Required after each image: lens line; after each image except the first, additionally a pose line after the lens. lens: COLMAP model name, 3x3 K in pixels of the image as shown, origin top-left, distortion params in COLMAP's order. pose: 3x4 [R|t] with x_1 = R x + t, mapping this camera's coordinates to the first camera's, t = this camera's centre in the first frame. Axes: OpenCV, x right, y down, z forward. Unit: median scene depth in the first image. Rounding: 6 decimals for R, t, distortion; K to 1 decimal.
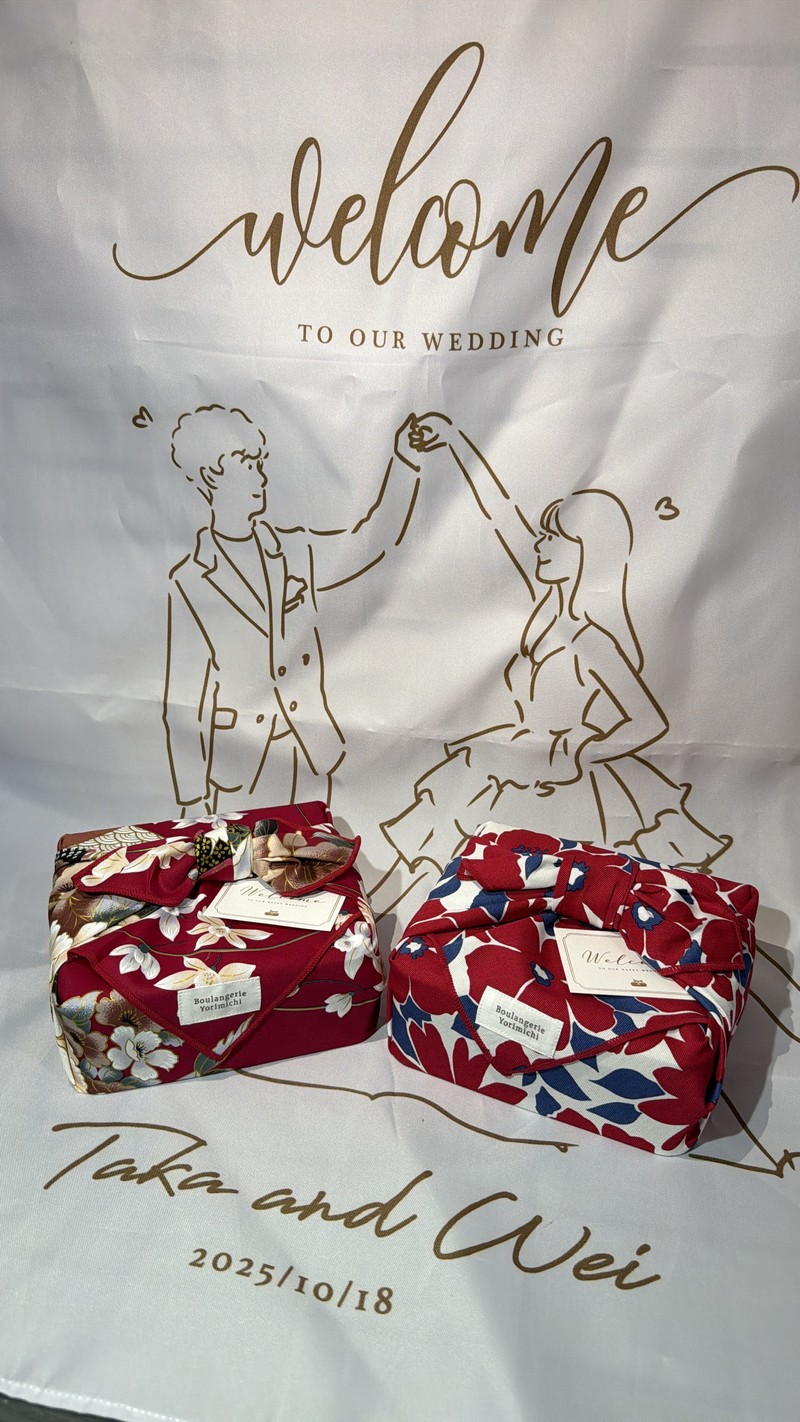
lens RADIAL K [[1054.0, 0, 418.6], [0, 1054.0, 708.3], [0, 0, 1]] dist [0.148615, -0.436462]
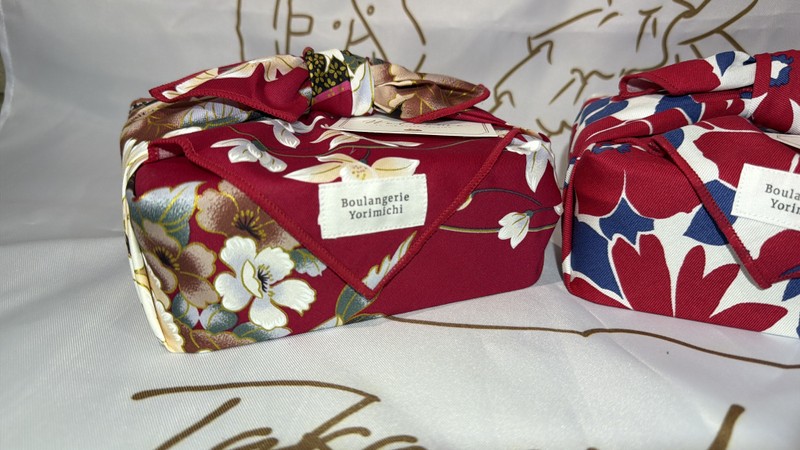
lens RADIAL K [[583.2, 0, 398.7], [0, 583.2, 239.3], [0, 0, 1]] dist [0.172387, -0.404432]
pose [[0.994341, -0.041534, 0.097776, -0.199573], [0.044516, 0.998601, -0.028525, 0.293845], [-0.096455, 0.032716, 0.994800, 0.582007]]
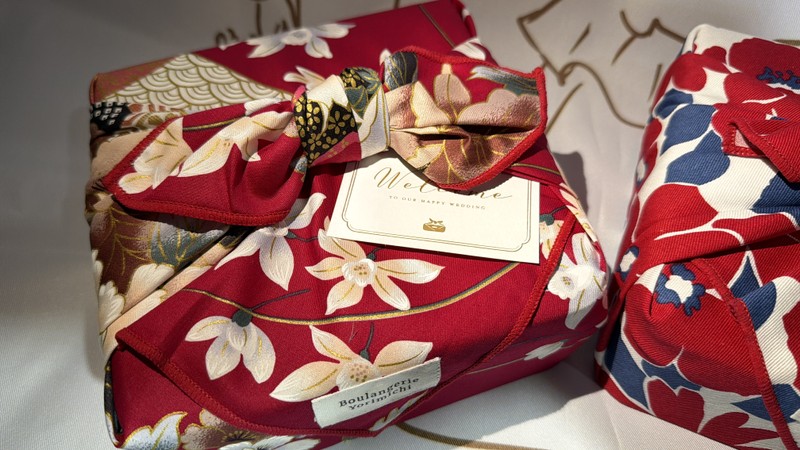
lens RADIAL K [[593.0, 0, 400.0], [0, 593.0, 225.0], [0, 0, 1]] dist [0.148615, -0.436462]
pose [[0.999241, -0.038313, -0.006997, -0.159768], [0.036227, 0.848359, 0.528181, 0.006095], [-0.014300, -0.528033, 0.849103, 0.718217]]
